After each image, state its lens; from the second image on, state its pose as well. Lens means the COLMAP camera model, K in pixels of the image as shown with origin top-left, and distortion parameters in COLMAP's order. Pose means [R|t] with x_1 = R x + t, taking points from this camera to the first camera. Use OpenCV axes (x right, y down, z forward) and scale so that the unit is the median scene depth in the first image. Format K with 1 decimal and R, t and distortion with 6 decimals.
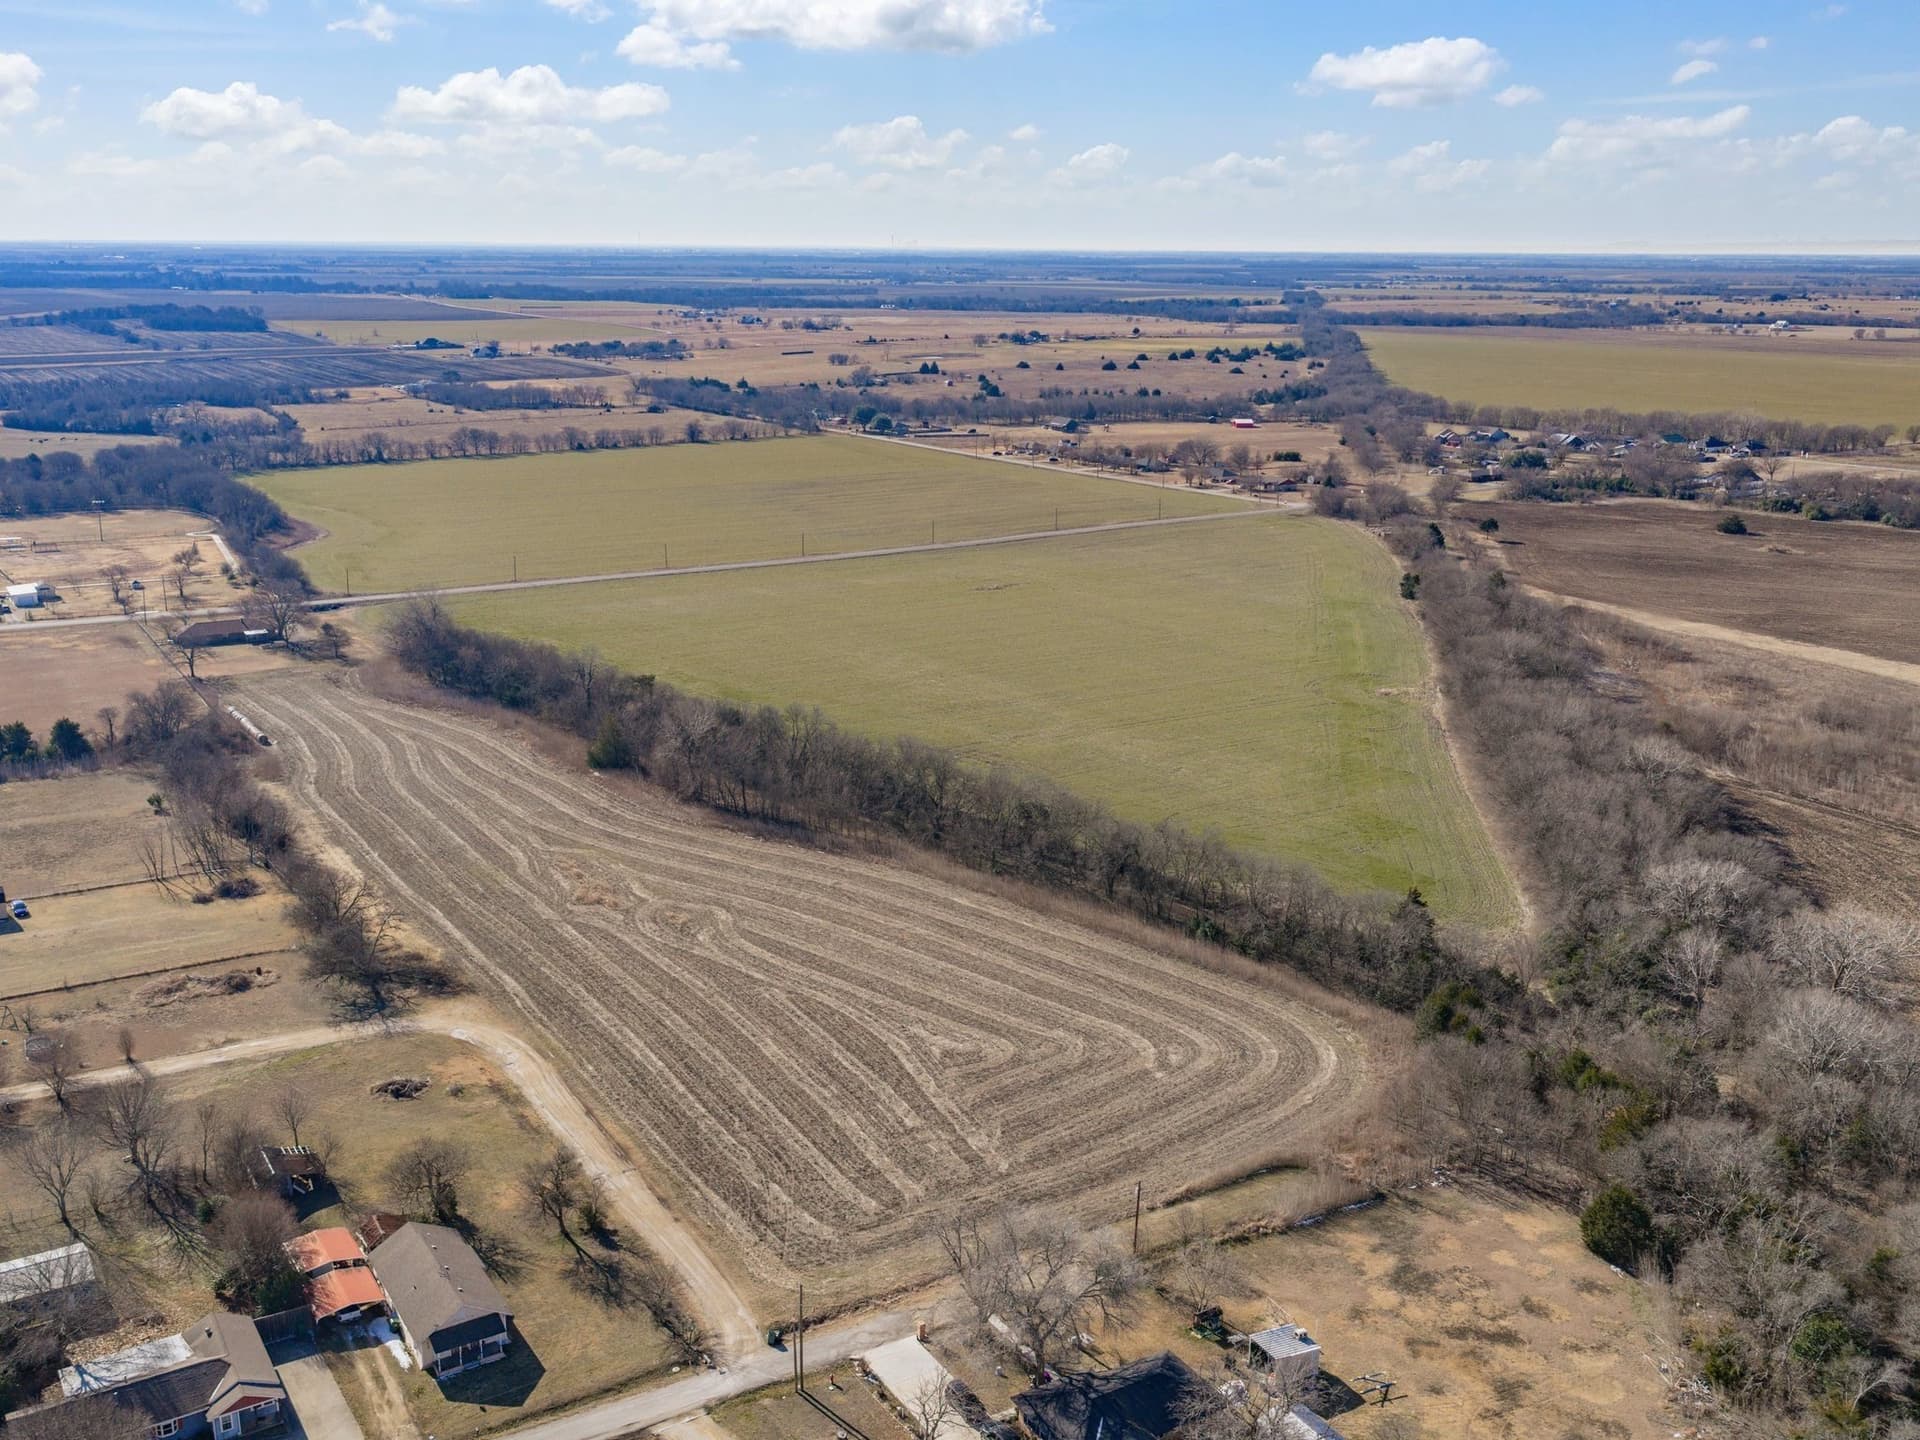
lens RADIAL K [[1777.6, 0, 960.0], [0, 1777.6, 720.0], [0, 0, 1]] dist [0.028413, -0.052130]
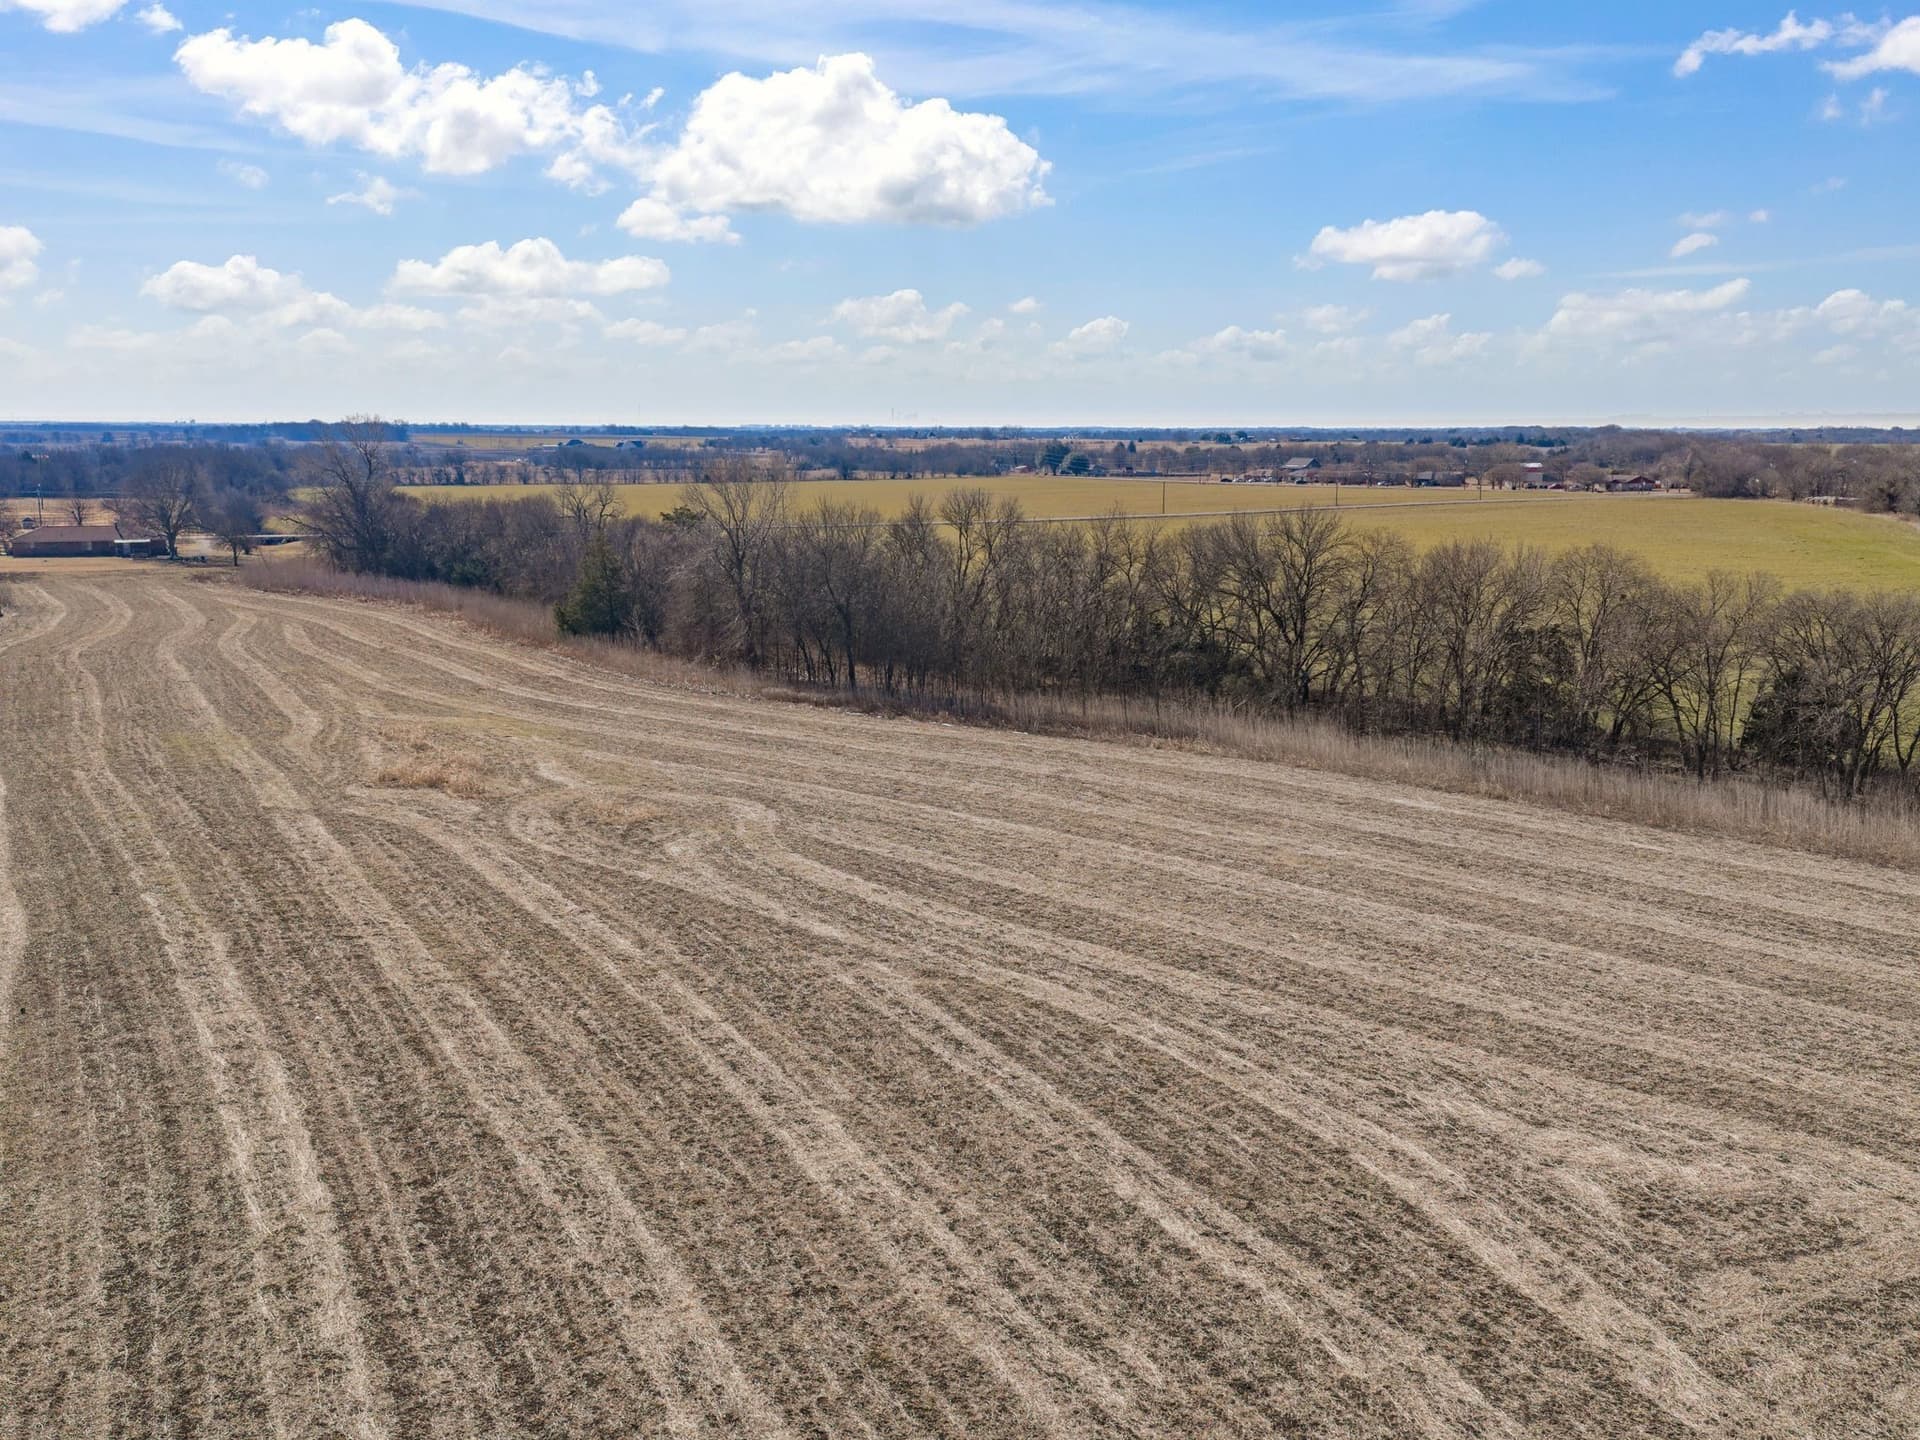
lens RADIAL K [[1825.8, 0, 960.0], [0, 1825.8, 720.0], [0, 0, 1]] dist [0.042453, -0.085338]
pose [[0.995468, 0.012938, -0.094216, -0.062306], [-0.022634, 0.994467, -0.102583, 0.138673], [0.092367, 0.104251, 0.990253, 0.691111]]
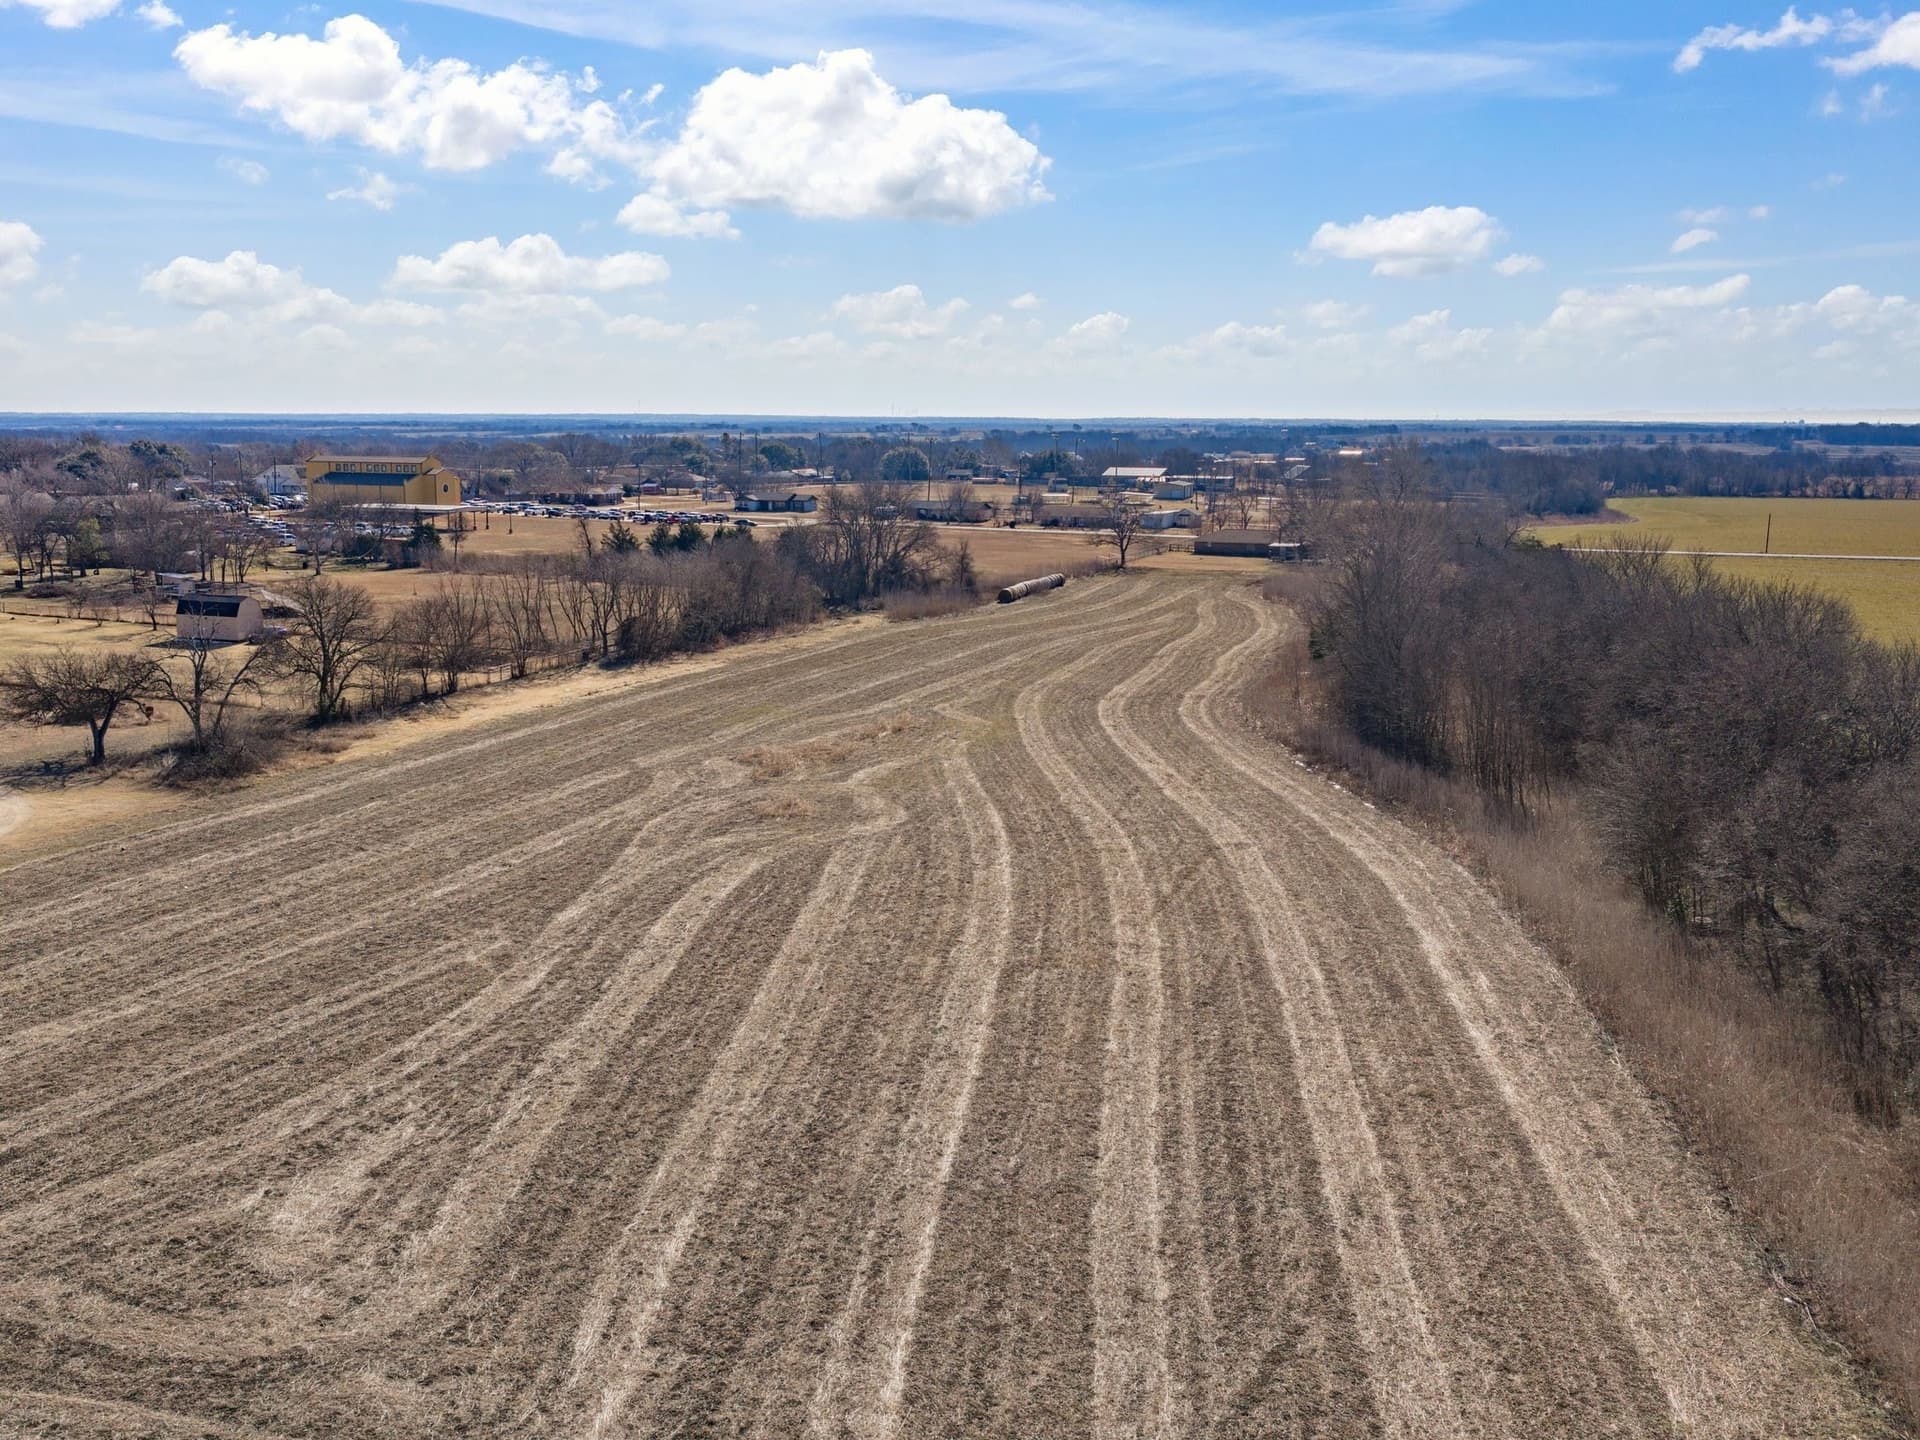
lens RADIAL K [[1825.8, 0, 960.0], [0, 1825.8, 720.0], [0, 0, 1]] dist [0.042453, -0.085338]
pose [[0.608853, 0.124408, -0.783467, 0.209728], [-0.205891, 0.978564, -0.004615, 0.091604], [0.766098, 0.164119, 0.621416, 0.822703]]
